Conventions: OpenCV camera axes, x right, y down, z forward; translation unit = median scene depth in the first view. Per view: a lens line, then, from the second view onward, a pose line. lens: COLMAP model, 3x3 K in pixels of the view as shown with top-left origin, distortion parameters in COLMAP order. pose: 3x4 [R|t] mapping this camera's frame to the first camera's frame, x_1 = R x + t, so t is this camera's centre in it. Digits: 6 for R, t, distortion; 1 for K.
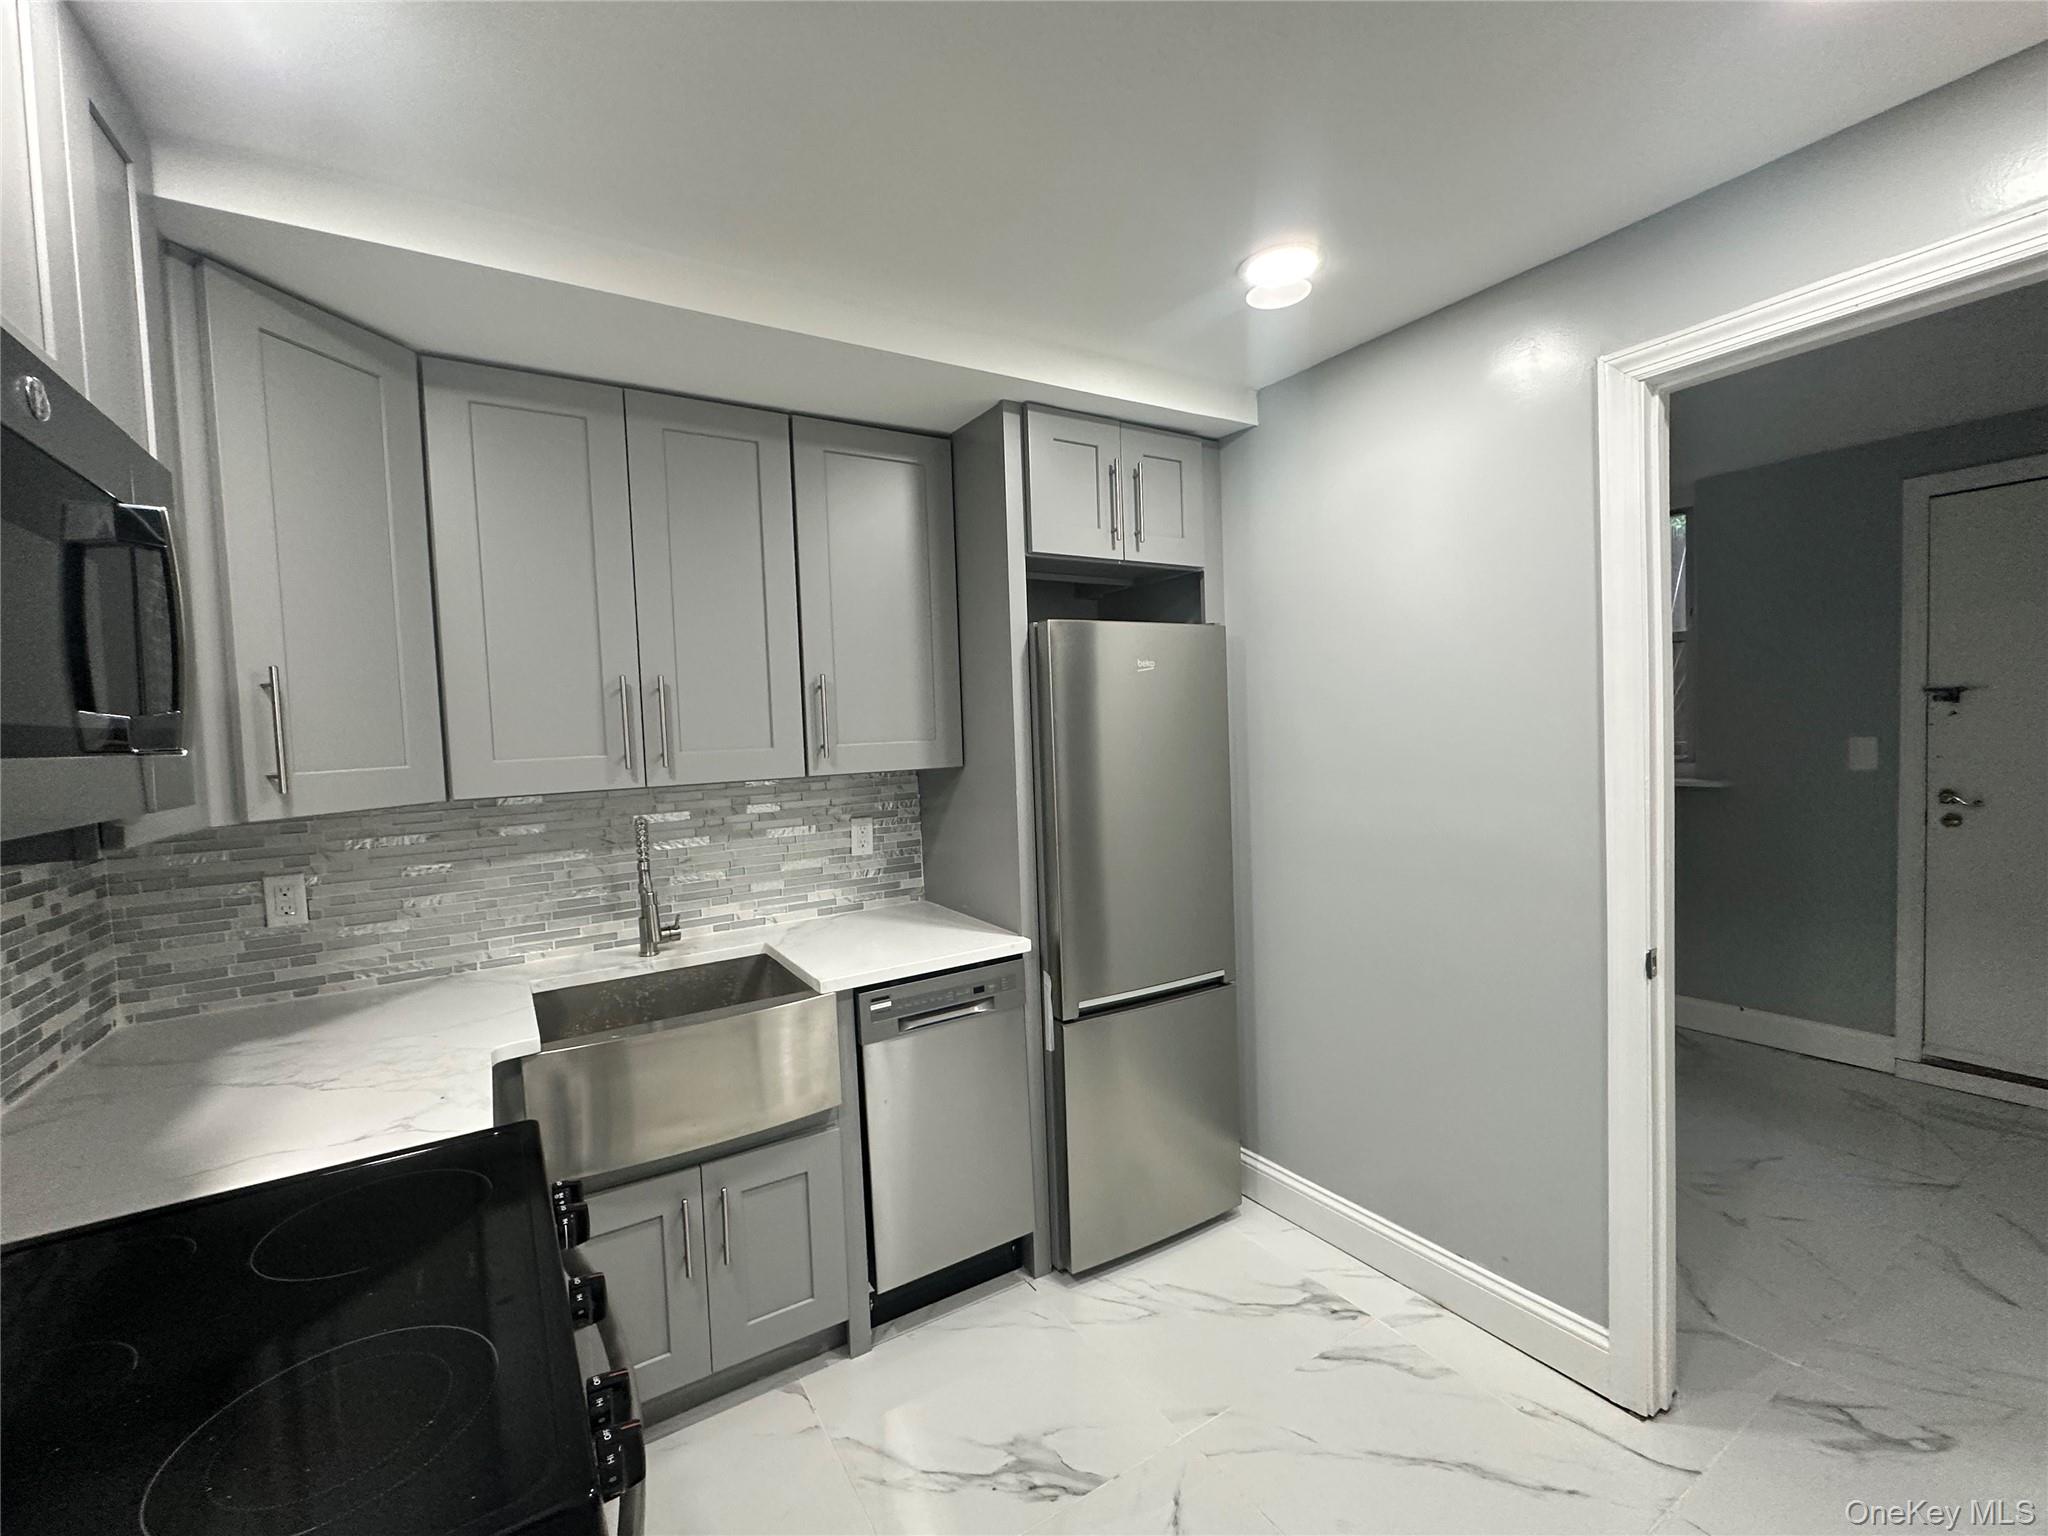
lens RADIAL K [[859.3, 0, 1024.0], [0, 859.3, 768.0], [0, 0, 1]] dist [-0.000678, -0.000047]
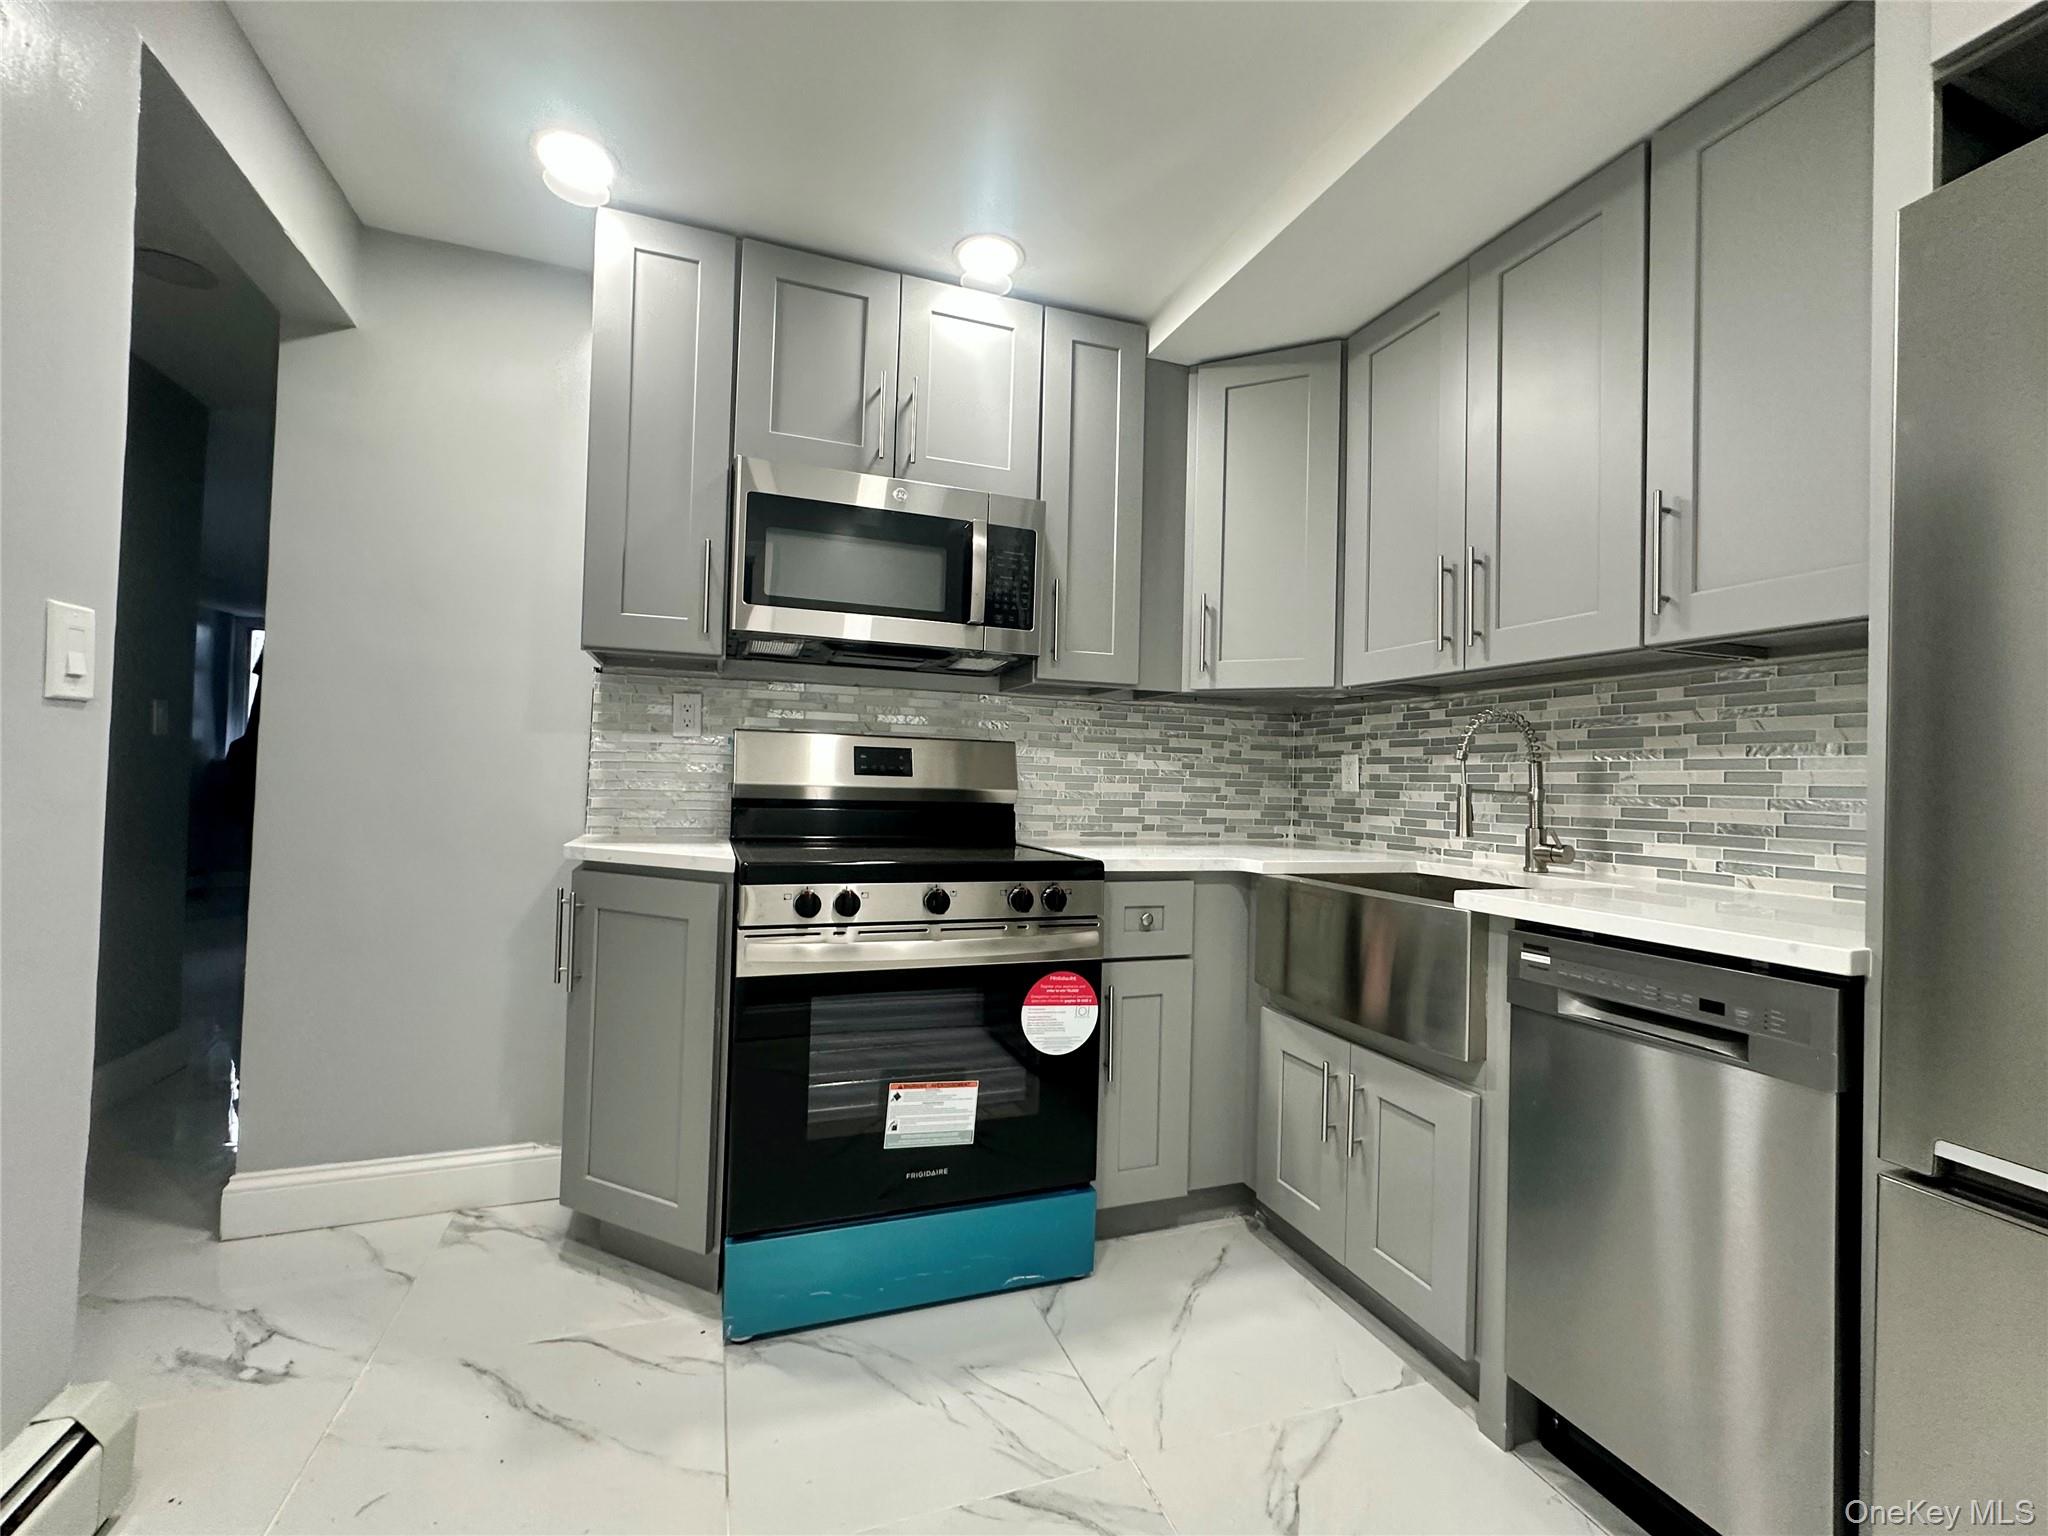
lens RADIAL K [[859.3, 0, 1024.0], [0, 859.3, 768.0], [0, 0, 1]] dist [-0.000678, -0.000047]
pose [[-0.207408, 0.014903, -0.978141, 0.625790], [-0.069016, 0.997170, 0.029828, 0.144367], [0.975817, 0.073694, -0.205792, 0.787900]]
